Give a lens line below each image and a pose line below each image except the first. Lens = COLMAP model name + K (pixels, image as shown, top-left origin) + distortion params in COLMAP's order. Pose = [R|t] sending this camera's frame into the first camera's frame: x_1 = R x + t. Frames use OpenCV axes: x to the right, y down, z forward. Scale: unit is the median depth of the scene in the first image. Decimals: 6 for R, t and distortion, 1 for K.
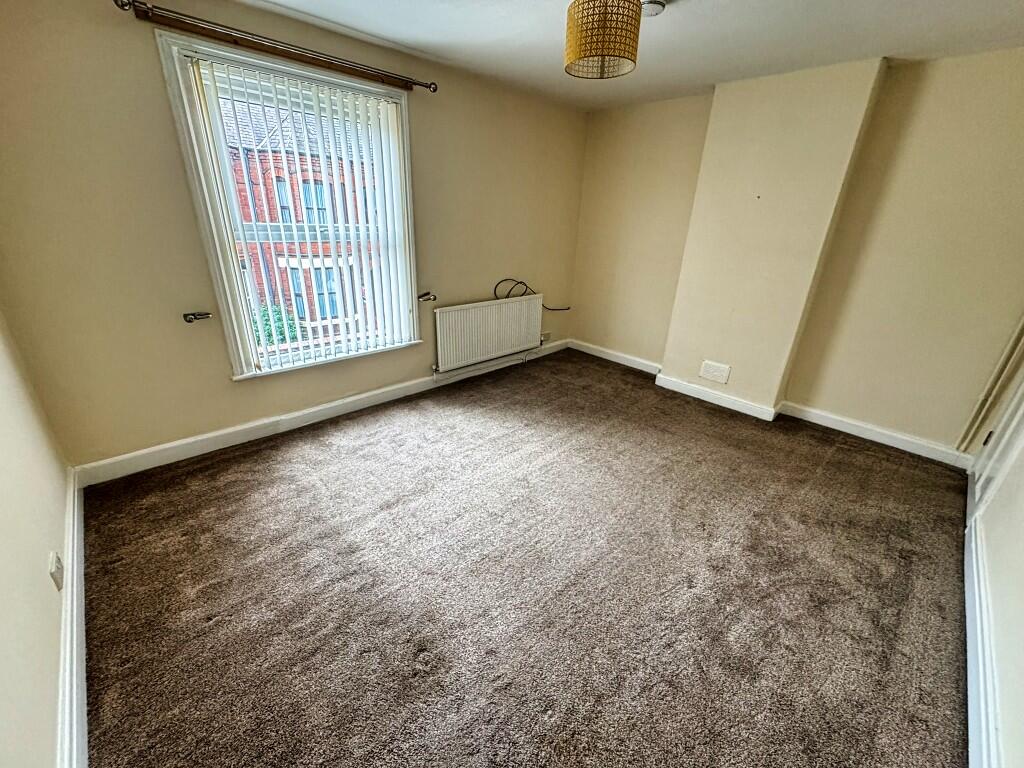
lens RADIAL K [[408.1, 0, 510.8], [0, 408.1, 383.6], [0, 0, 1]] dist [0.000485, 0.000153]
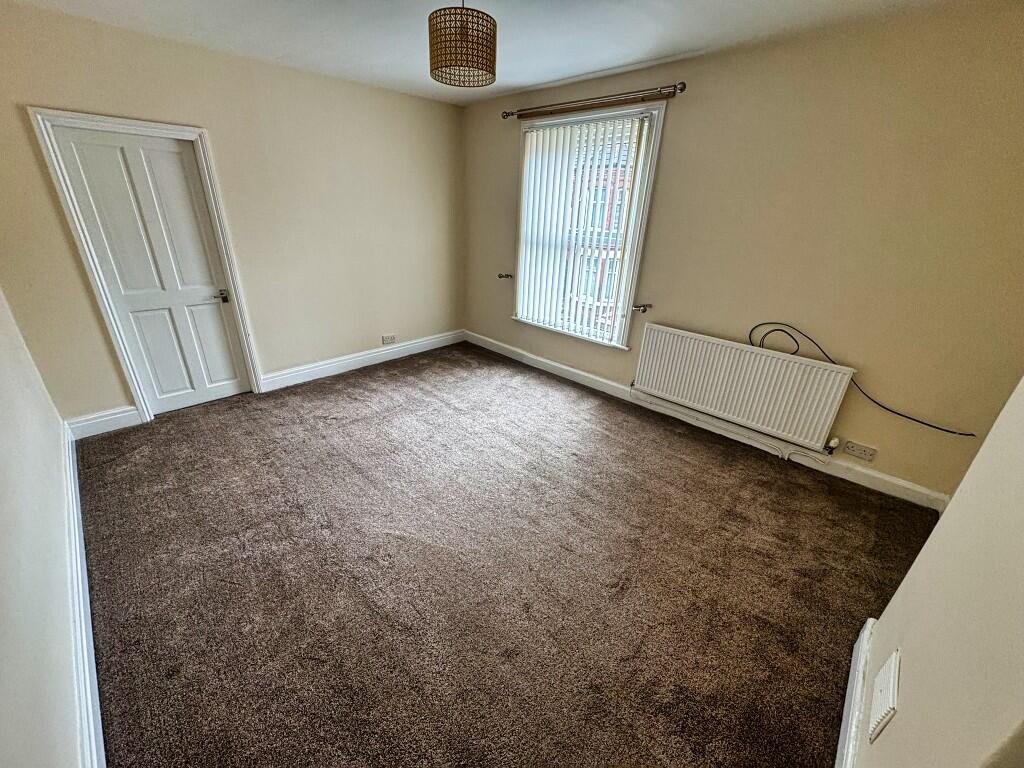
lens RADIAL K [[404.2, 0, 512.0], [0, 404.2, 384.0], [0, 0, 1]] dist [-0.003213, -0.000136]
pose [[0.043147, 0.364537, -0.930189, 0.781959], [-0.415909, 0.853097, 0.315033, -0.244129], [0.908382, 0.373281, 0.188423, 0.638328]]
